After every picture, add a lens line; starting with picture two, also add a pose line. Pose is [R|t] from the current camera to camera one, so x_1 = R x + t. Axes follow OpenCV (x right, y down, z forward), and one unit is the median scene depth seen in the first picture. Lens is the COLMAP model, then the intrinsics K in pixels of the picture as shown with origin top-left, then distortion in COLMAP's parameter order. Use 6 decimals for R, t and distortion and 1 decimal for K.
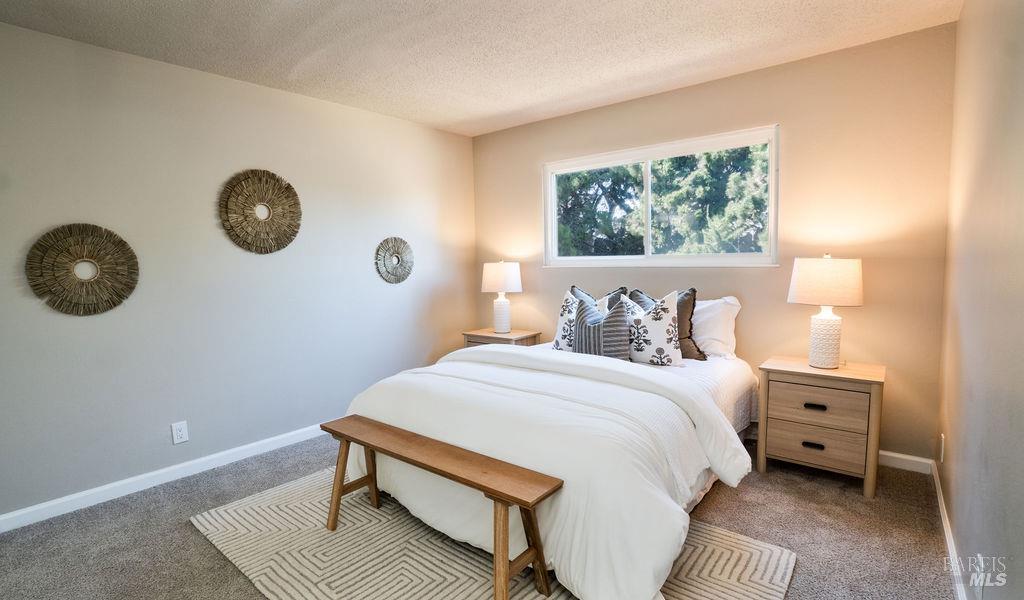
lens RADIAL K [[477.5, 0, 512.9], [0, 477.5, 313.2], [0, 0, 1]] dist [-0.052067, -0.000083]
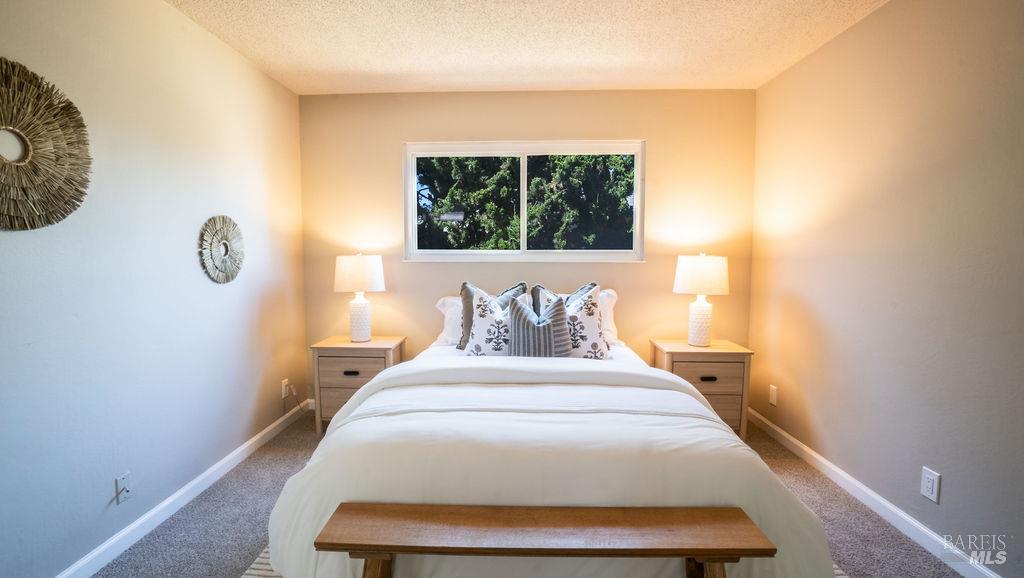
lens RADIAL K [[458.3, 0, 501.6], [0, 458.3, 285.8], [0, 0, 1]] dist [-0.001284, 0.000607]
pose [[0.804551, -0.023926, 0.593401, -0.383512], [0.048020, 0.998537, -0.024847, -0.029918], [-0.591938, 0.048486, 0.804523, 0.294777]]
